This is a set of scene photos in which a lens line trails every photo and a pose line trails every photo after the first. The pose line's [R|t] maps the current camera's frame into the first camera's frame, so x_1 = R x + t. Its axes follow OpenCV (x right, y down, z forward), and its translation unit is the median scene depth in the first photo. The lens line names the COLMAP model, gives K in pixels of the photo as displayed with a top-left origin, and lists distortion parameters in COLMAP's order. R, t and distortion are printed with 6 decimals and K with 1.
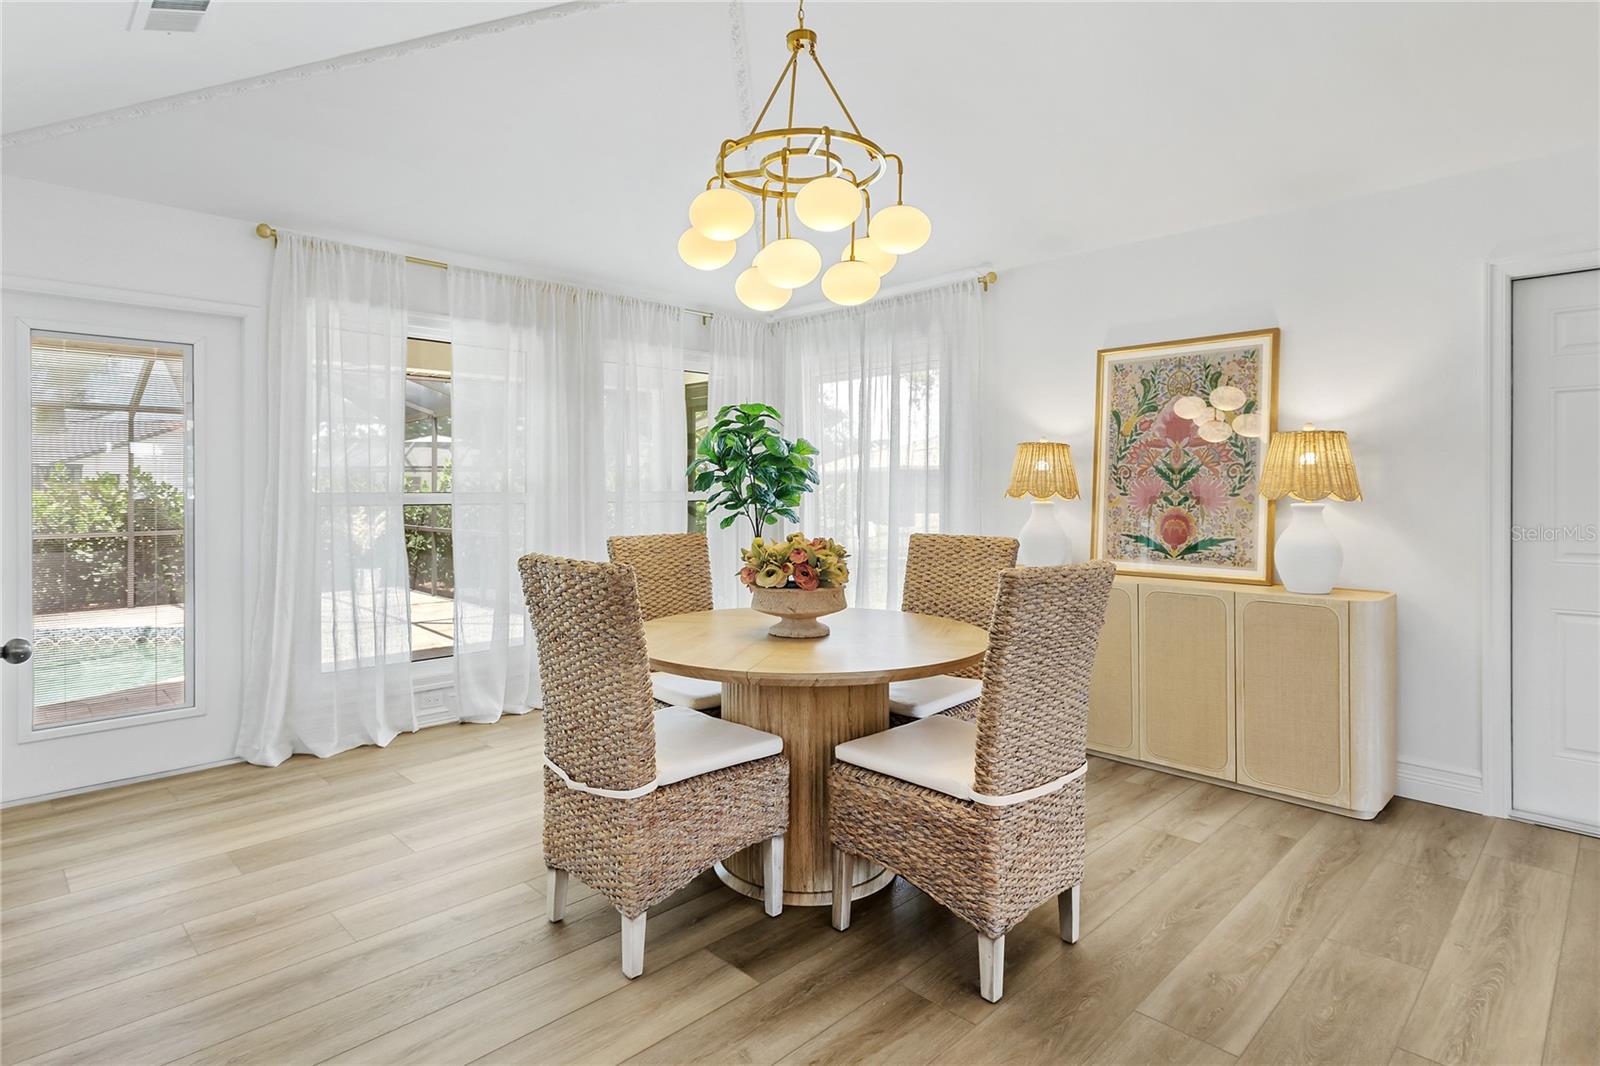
lens RADIAL K [[832.0, 0, 781.8], [0, 832.0, 491.0], [0, 0, 1]] dist [-0.001858, -0.000135]
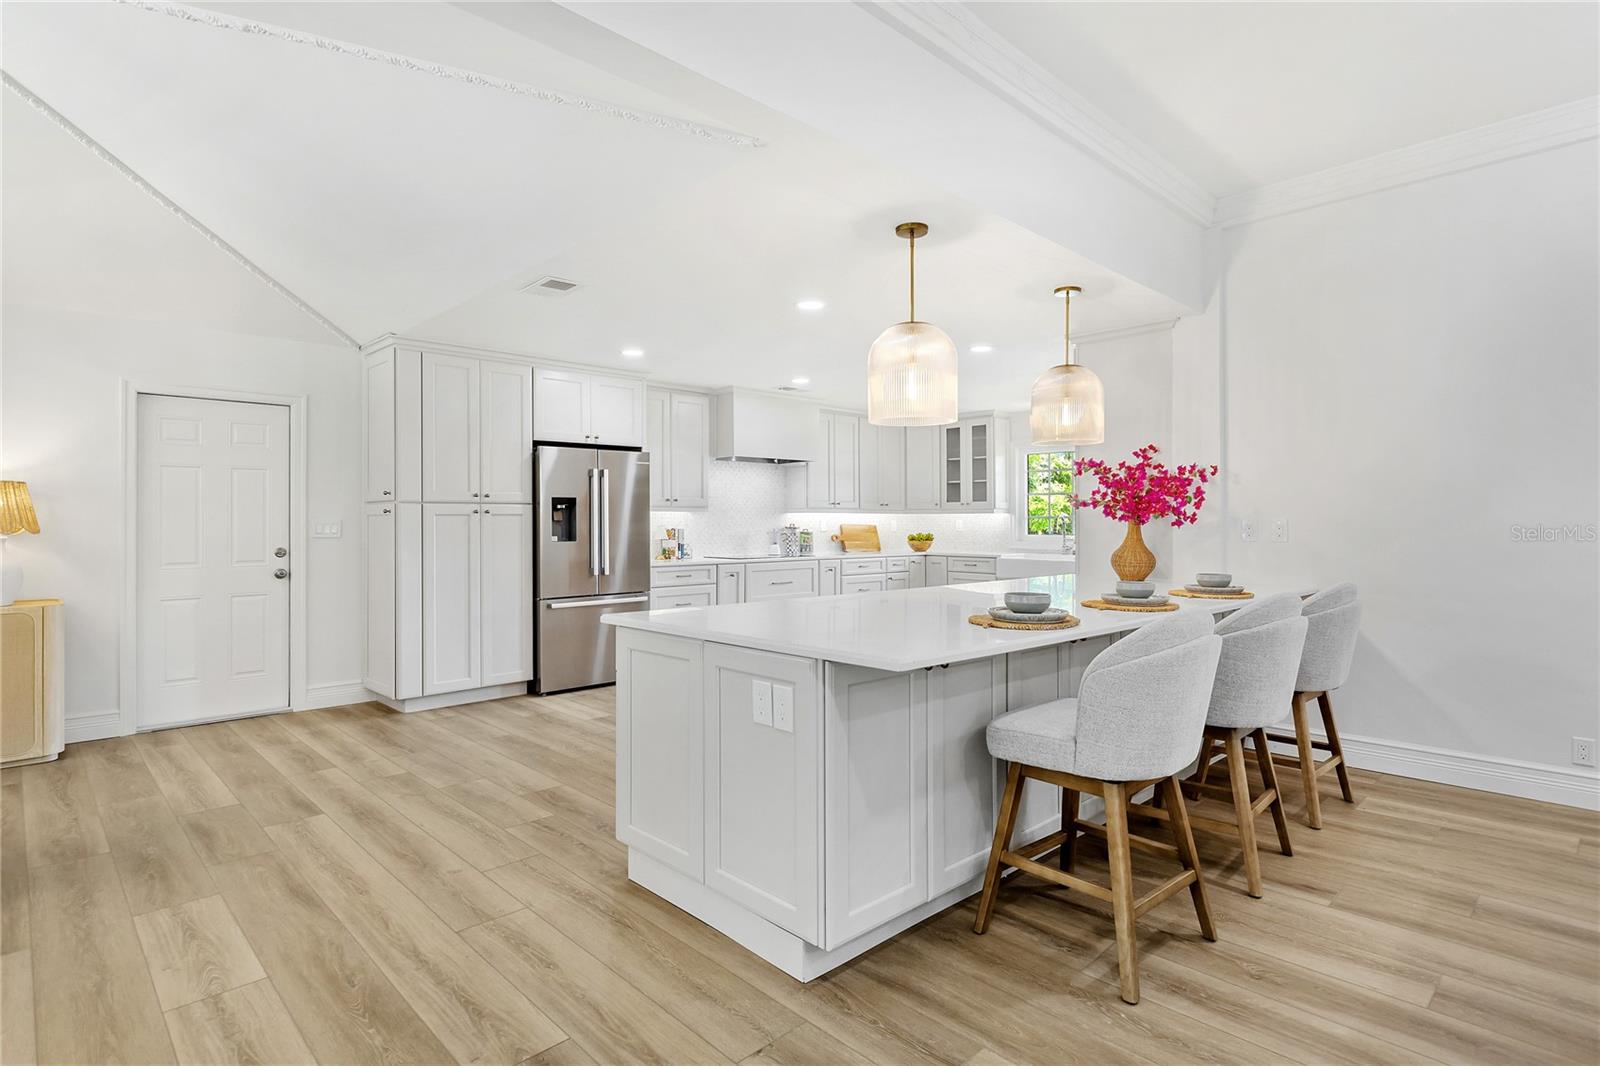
lens RADIAL K [[814.7, 0, 805.6], [0, 814.7, 517.0], [0, 0, 1]] dist [0.004176, -0.000293]
pose [[-0.001467, 0.003008, 0.999994, -0.528359], [0.001588, 0.999994, -0.003006, -0.008005], [-0.999998, 0.001584, -0.001471, -0.208850]]
